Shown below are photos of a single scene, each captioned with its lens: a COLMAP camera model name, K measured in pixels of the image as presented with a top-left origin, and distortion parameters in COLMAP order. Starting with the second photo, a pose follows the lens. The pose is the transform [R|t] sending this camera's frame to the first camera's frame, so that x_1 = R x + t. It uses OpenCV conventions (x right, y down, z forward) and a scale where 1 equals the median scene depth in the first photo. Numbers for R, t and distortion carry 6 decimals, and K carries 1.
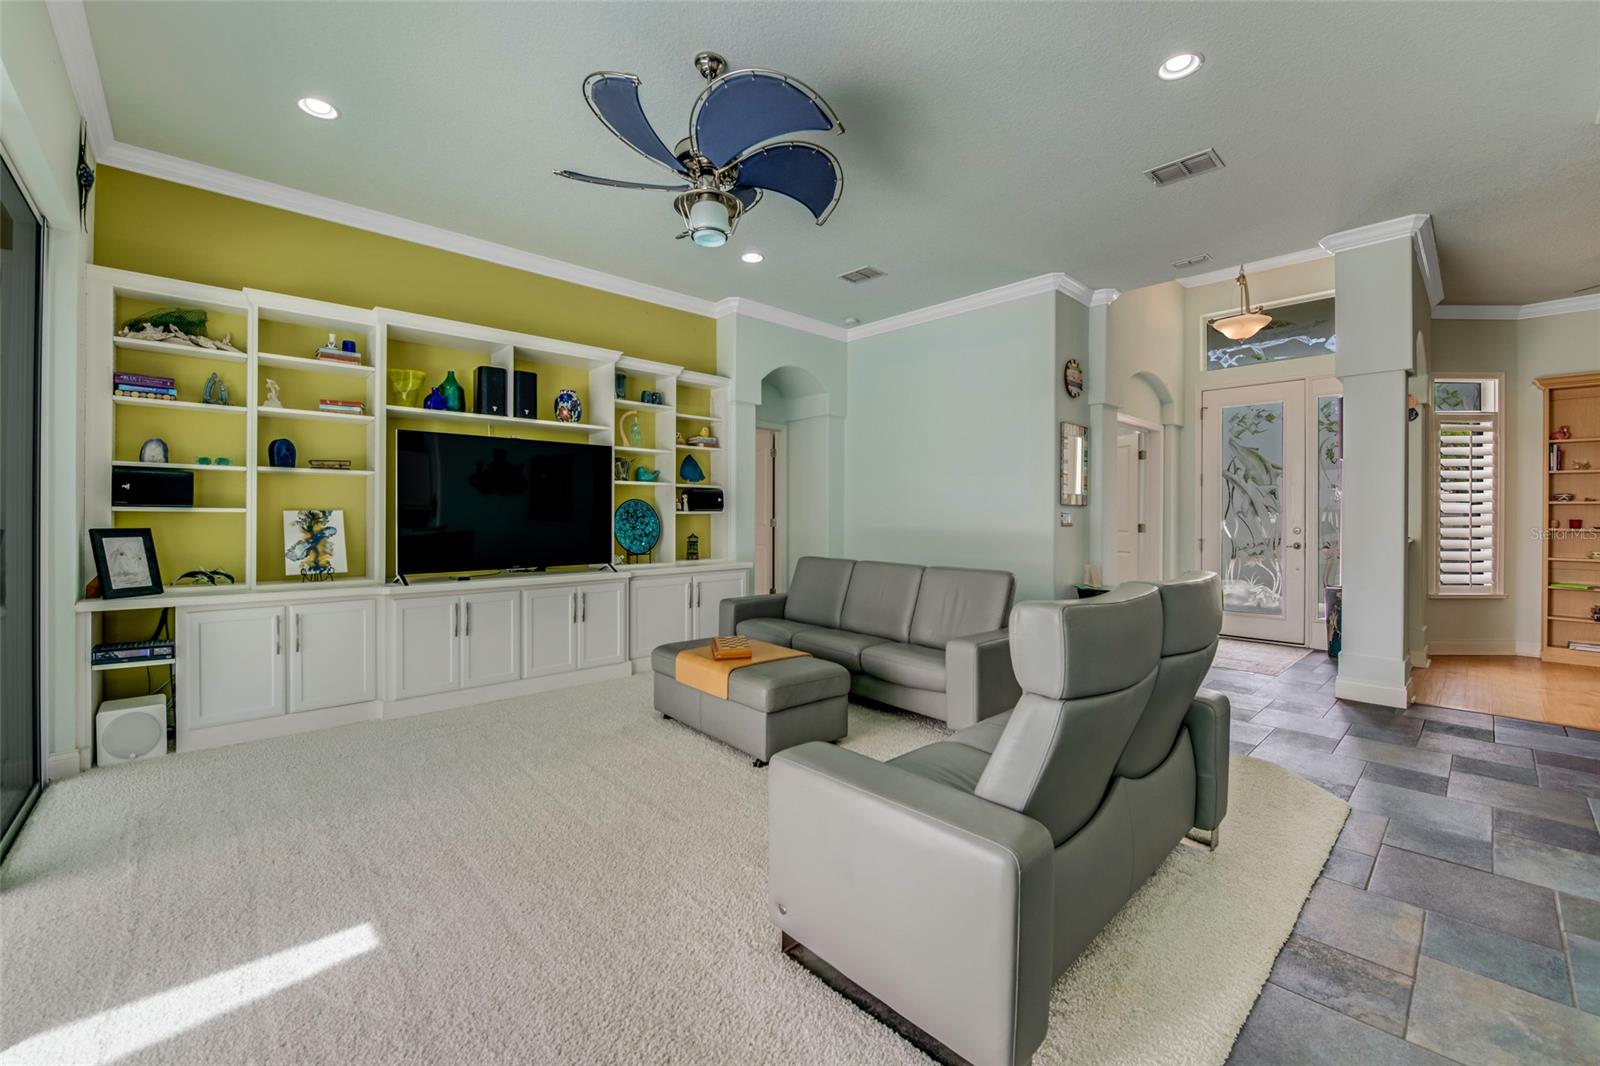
lens RADIAL K [[682.2, 0, 770.0], [0, 682.2, 512.8], [0, 0, 1]] dist [-0.024535, -0.000344]
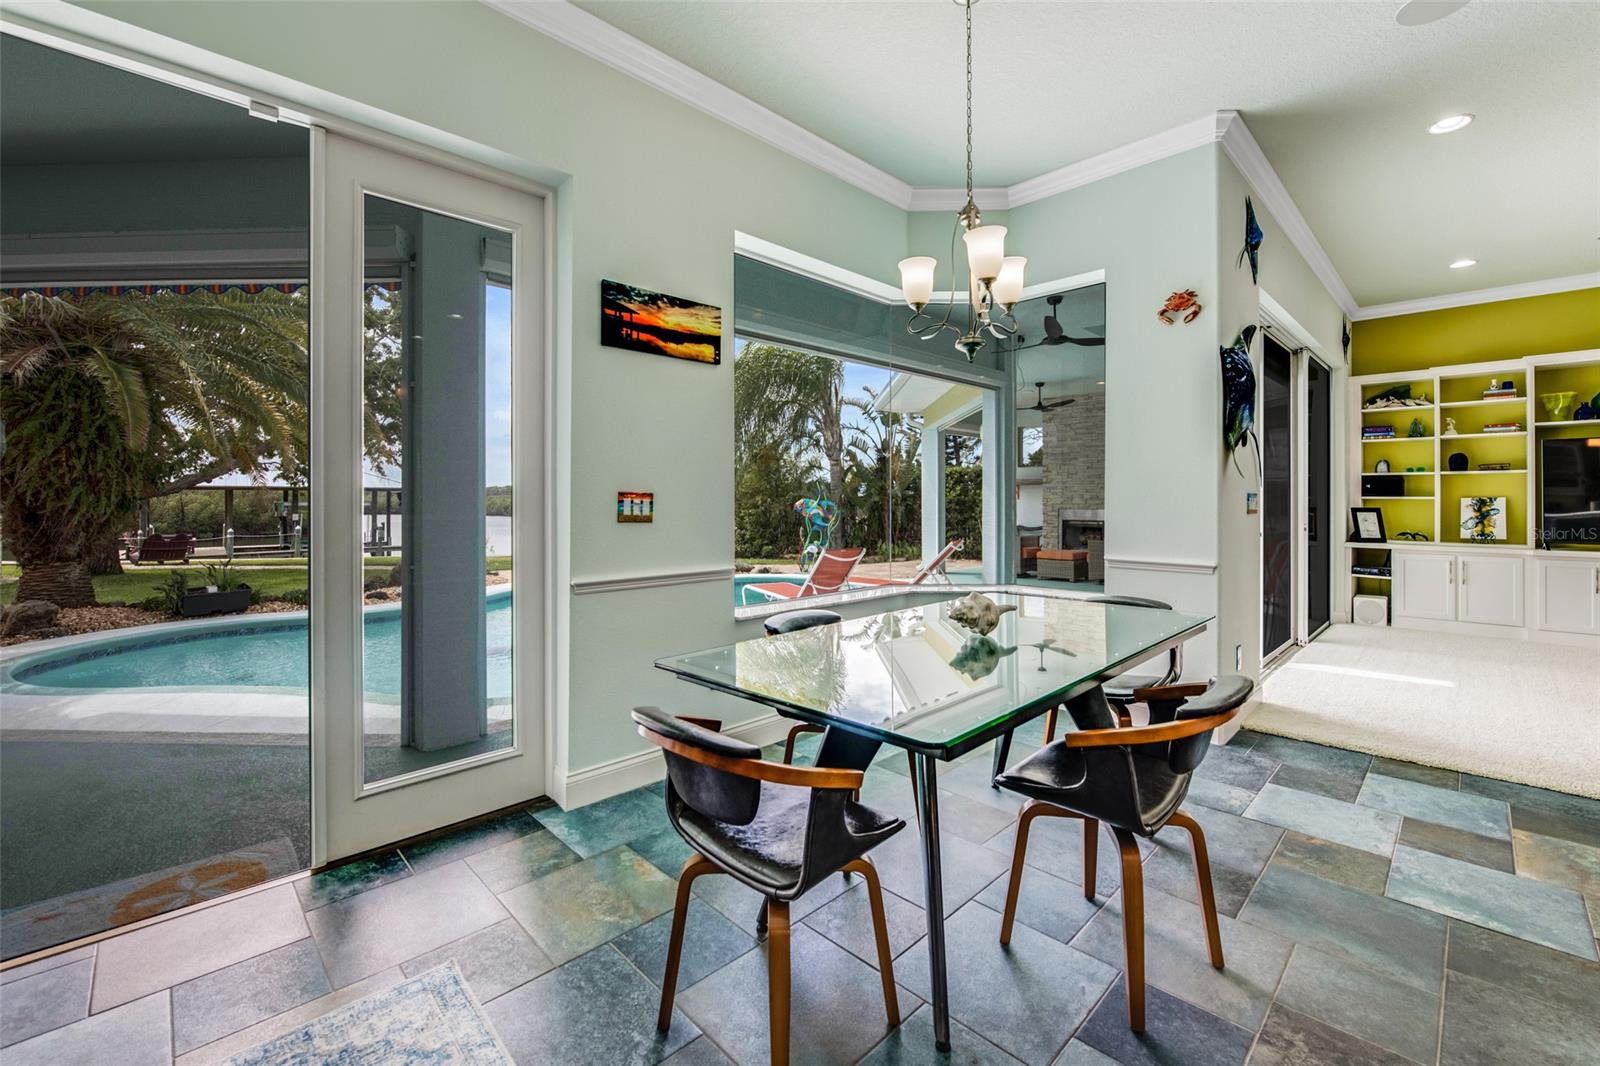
lens RADIAL K [[660.2, 0, 829.8], [0, 660.2, 505.3], [0, 0, 1]] dist [-0.036724, -0.000050]
pose [[0.084215, 0.004088, -0.996439, 0.691911], [0.005439, 0.999975, 0.004562, -0.000856], [0.996433, -0.005804, 0.084191, -0.649801]]
